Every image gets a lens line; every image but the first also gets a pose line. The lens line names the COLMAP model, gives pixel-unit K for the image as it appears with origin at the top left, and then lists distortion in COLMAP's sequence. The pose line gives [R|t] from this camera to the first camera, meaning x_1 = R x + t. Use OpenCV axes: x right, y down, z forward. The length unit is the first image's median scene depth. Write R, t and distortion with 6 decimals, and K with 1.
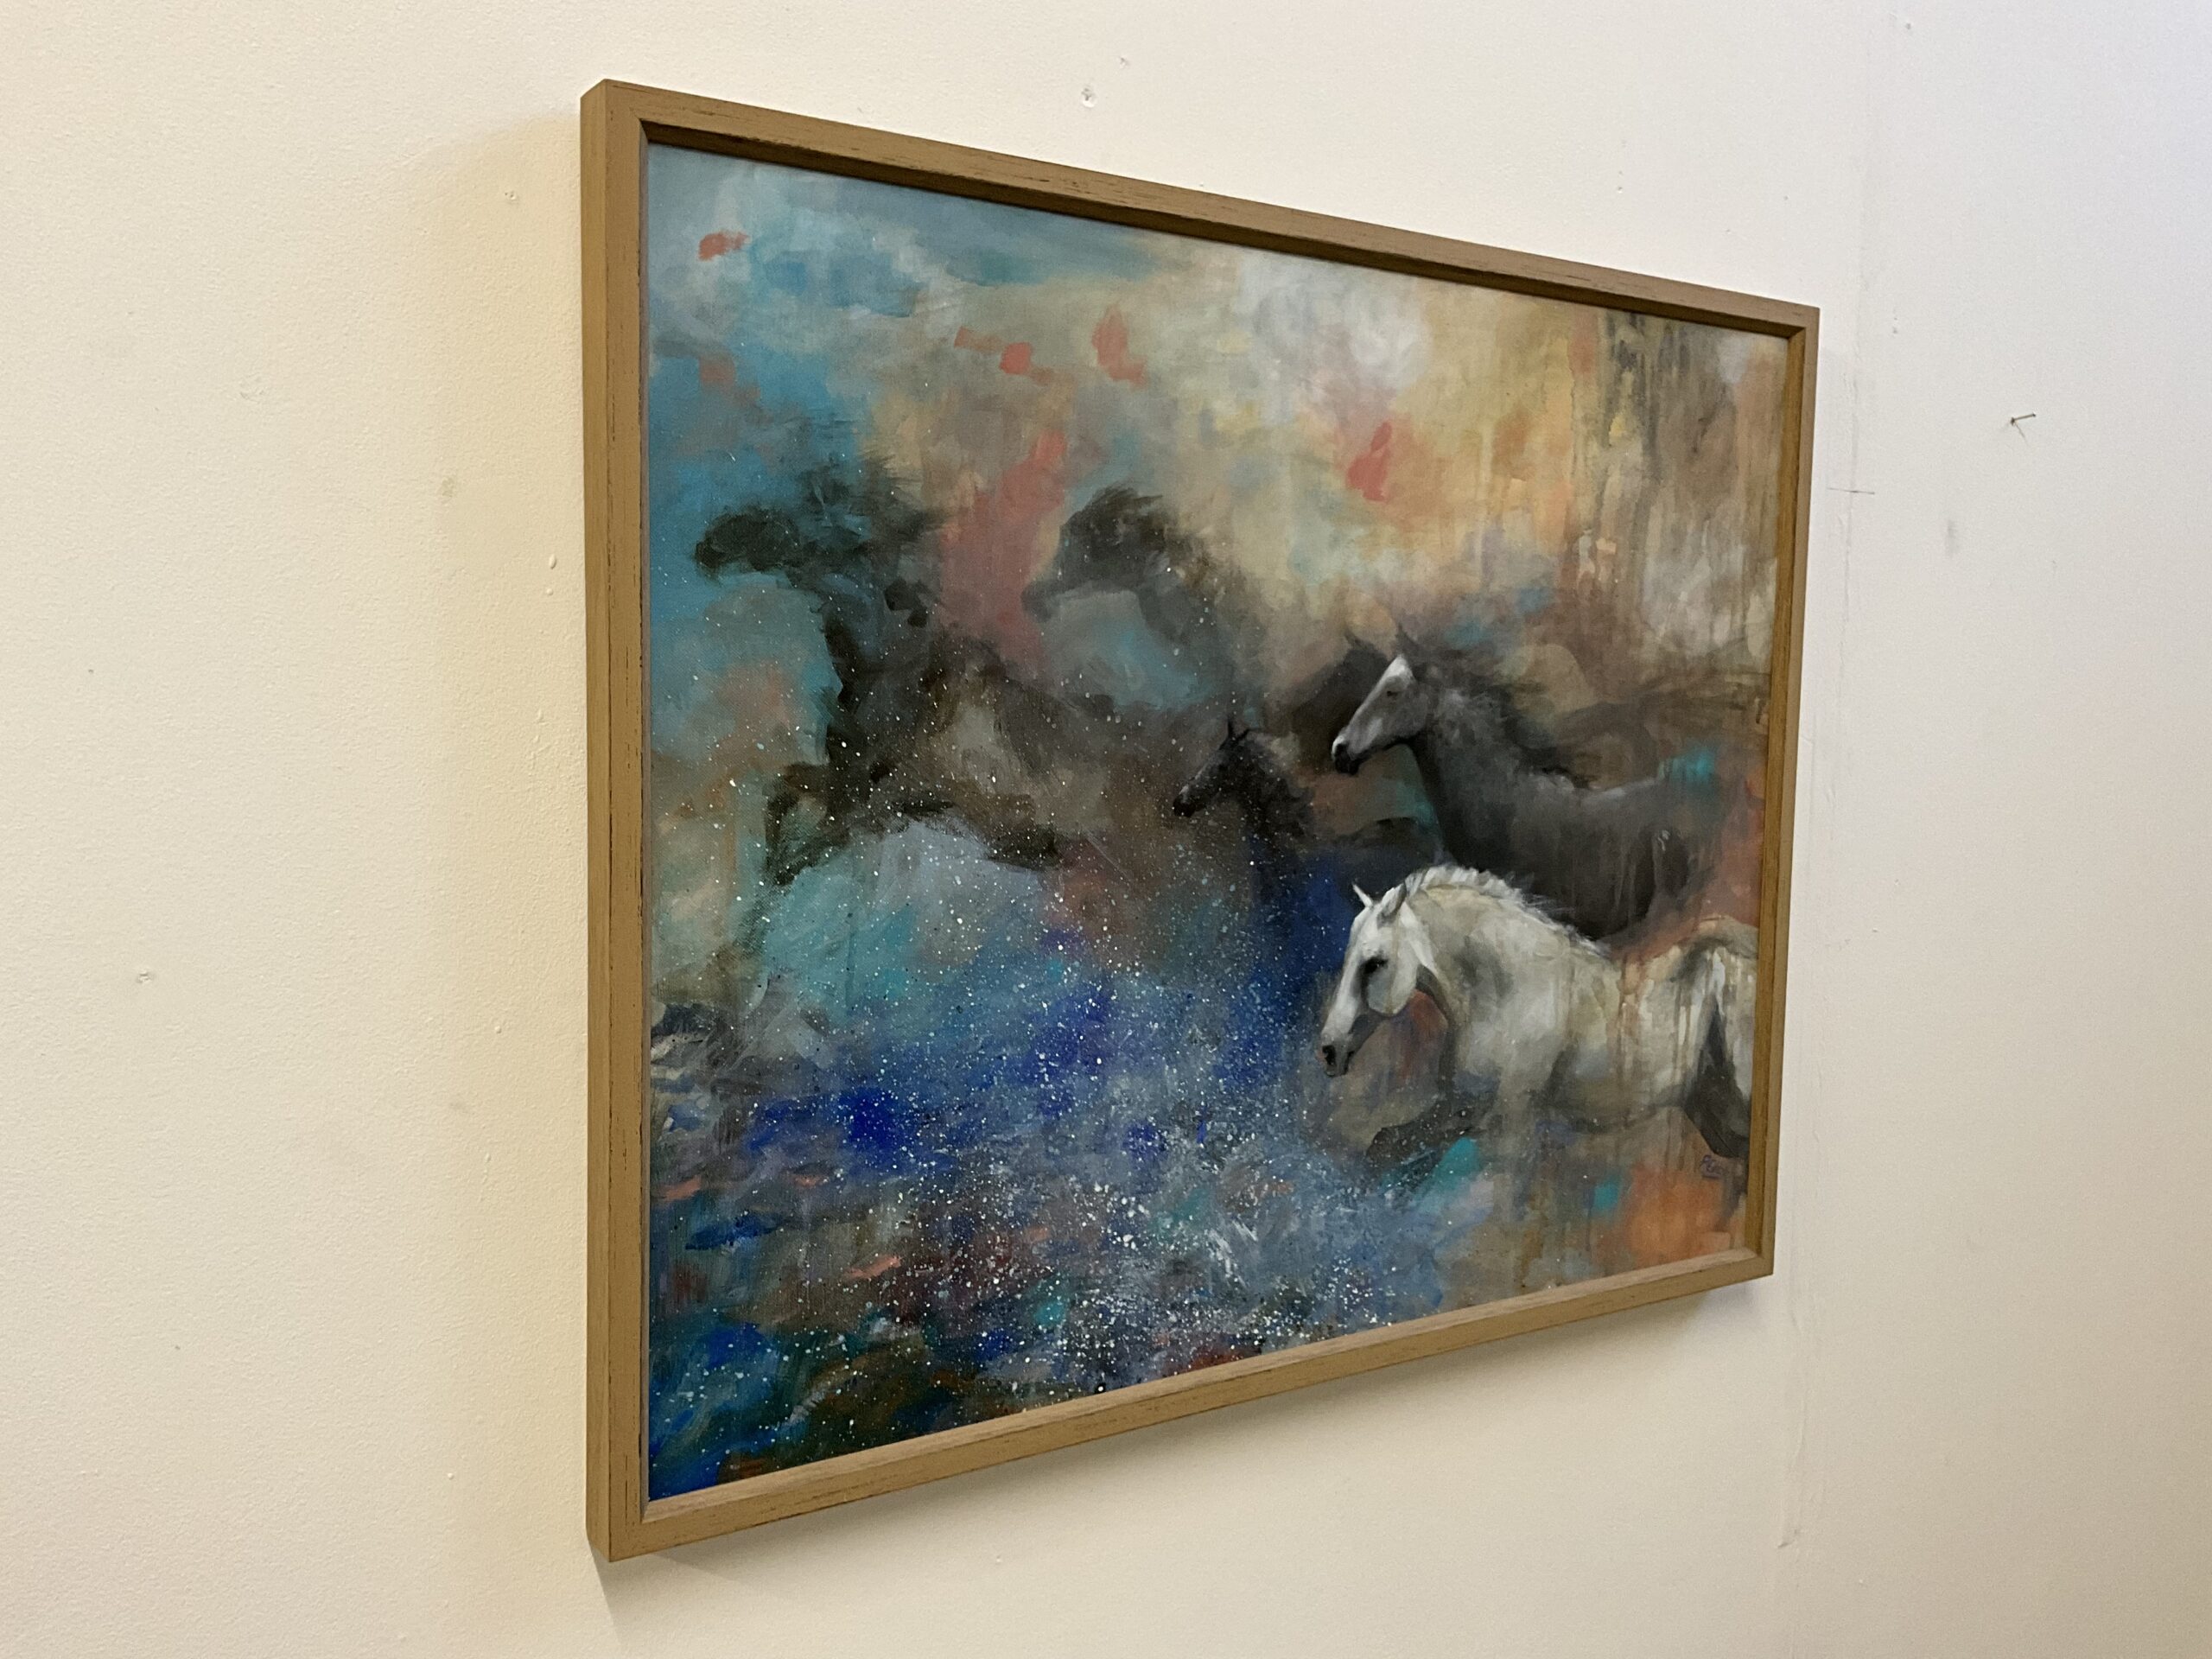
lens RADIAL K [[1786.2, 0, 1097.1], [0, 1786.2, 832.2], [0, 0, 1]] dist [0.080254, -0.151802]
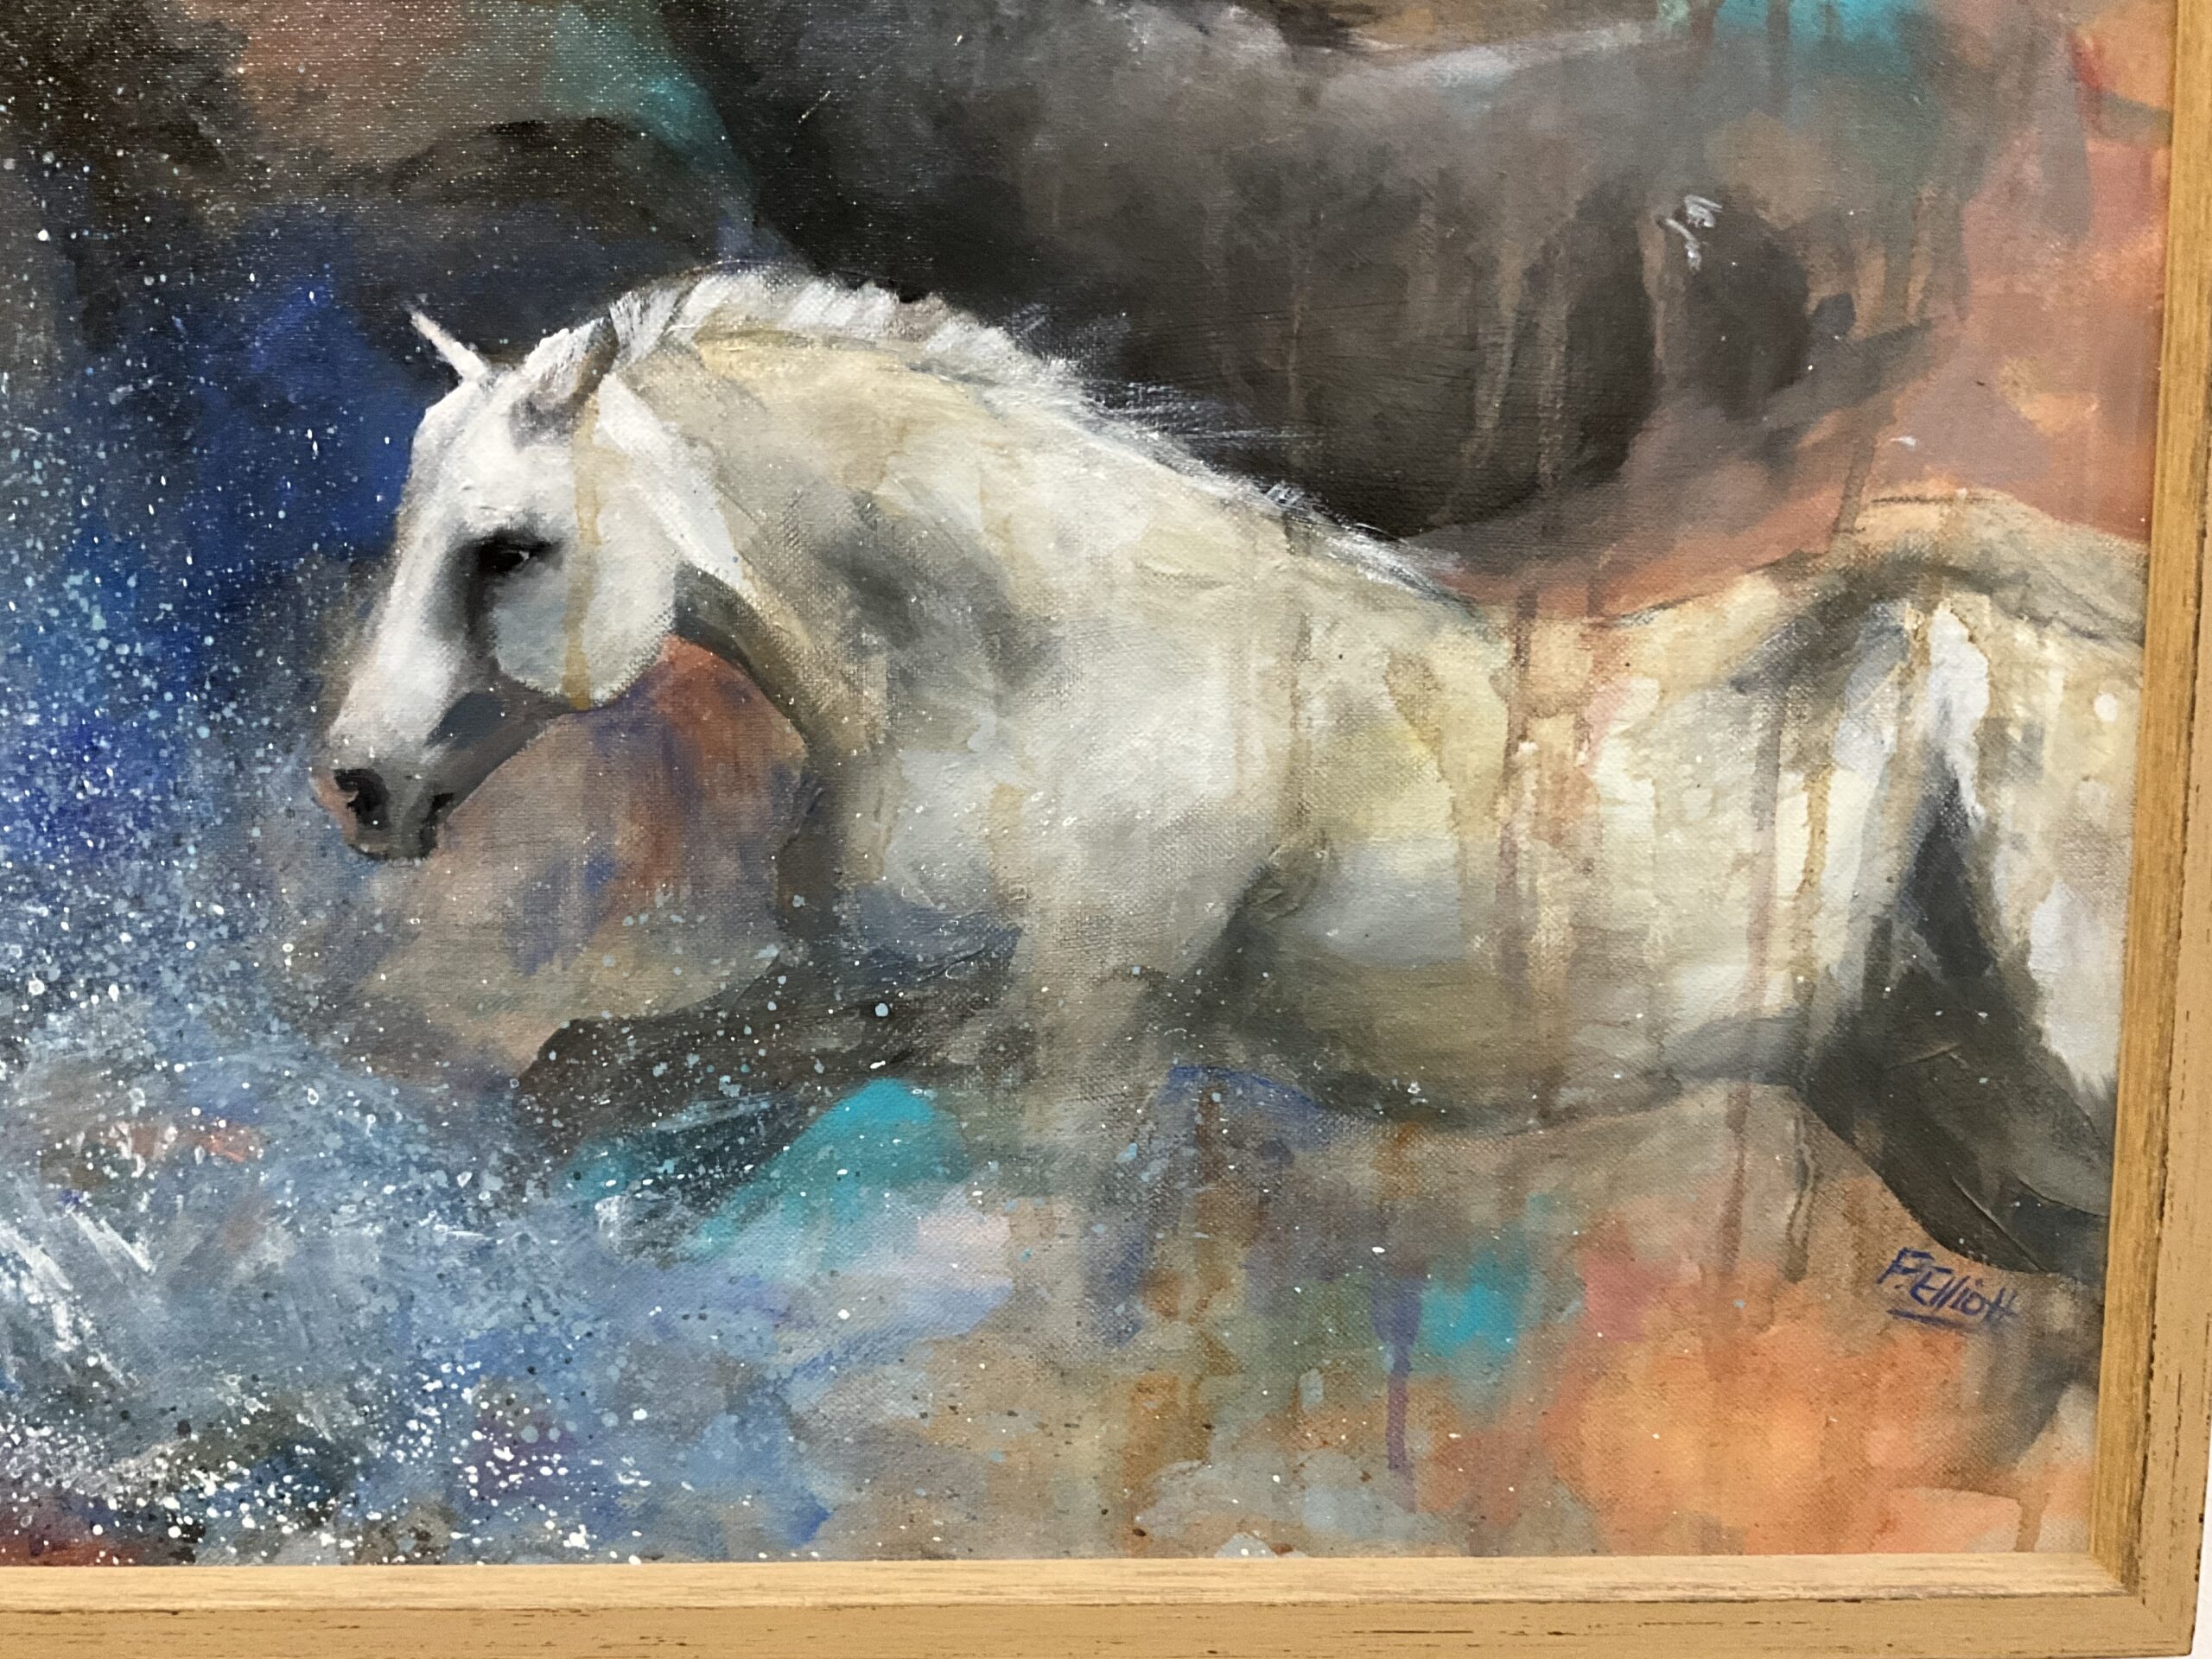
lens RADIAL K [[1786.2, 0, 1123.3], [0, 1786.2, 822.4], [0, 0, 1]] dist [0.080254, -0.151802]
pose [[0.857959, 0.038540, -0.512271, 0.464210], [-0.027894, 0.999206, 0.028456, 0.119451], [0.512961, -0.010125, 0.858352, 0.796641]]
